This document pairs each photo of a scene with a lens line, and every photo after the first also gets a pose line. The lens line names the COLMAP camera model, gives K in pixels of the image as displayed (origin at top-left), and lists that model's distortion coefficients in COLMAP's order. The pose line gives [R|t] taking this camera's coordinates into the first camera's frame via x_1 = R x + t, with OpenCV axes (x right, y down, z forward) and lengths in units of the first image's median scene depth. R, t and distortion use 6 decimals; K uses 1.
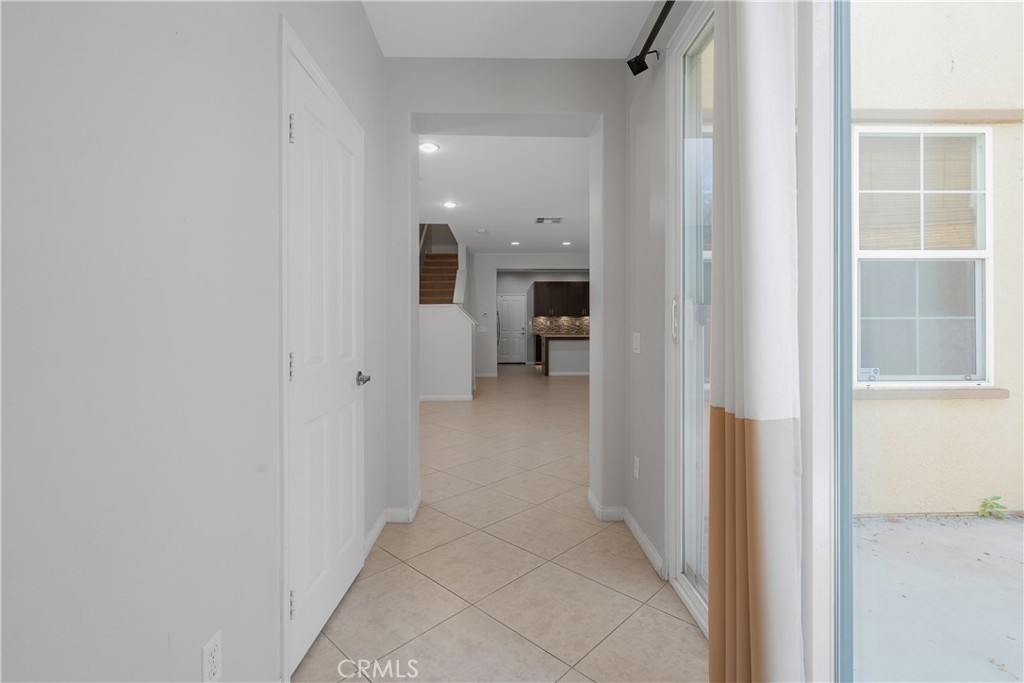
lens RADIAL K [[470.6, 0, 511.6], [0, 470.6, 325.3], [0, 0, 1]] dist [0.084060, -0.000030]
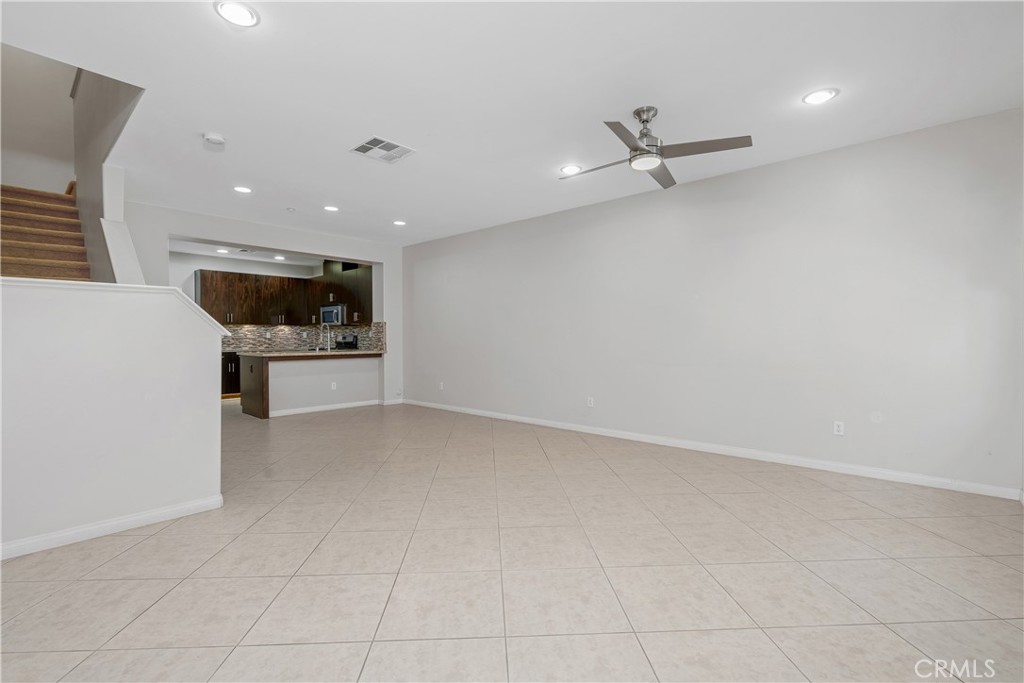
lens RADIAL K [[455.6, 0, 511.8], [0, 455.6, 344.4], [0, 0, 1]] dist [-0.011695, 0.000203]
pose [[0.684109, -0.007799, 0.729338, -0.109443], [-0.000803, 0.999934, 0.011446, 0.001404], [-0.729379, -0.008416, 0.684058, 0.270280]]
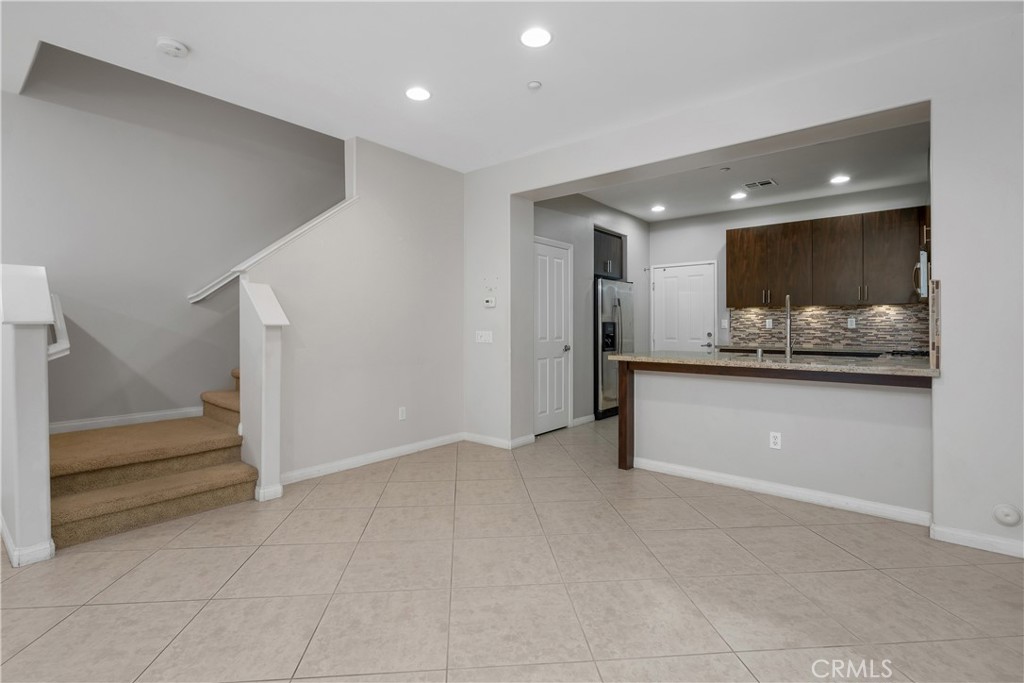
lens RADIAL K [[473.5, 0, 503.1], [0, 473.5, 343.3], [0, 0, 1]] dist [-0.017258, 0.000000]
pose [[0.745761, 0.028610, -0.665599, 0.187997], [-0.005400, 0.999304, 0.036903, -0.000555], [0.666191, -0.023927, 0.745397, 0.516313]]
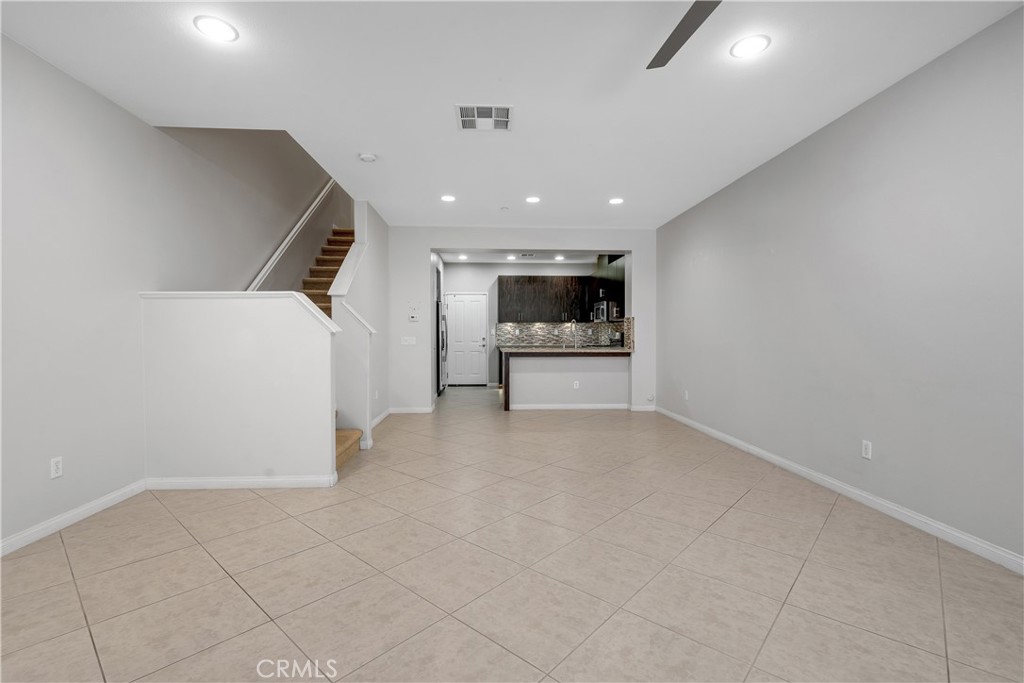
lens RADIAL K [[459.0, 0, 512.0], [0, 459.0, 341.5], [0, 0, 1]] dist [-0.001206, -0.000040]
pose [[0.999329, 0.004668, 0.036323, 0.043645], [-0.005179, 0.999889, 0.013980, 0.000773], [-0.036254, -0.014159, 0.999242, 0.273329]]
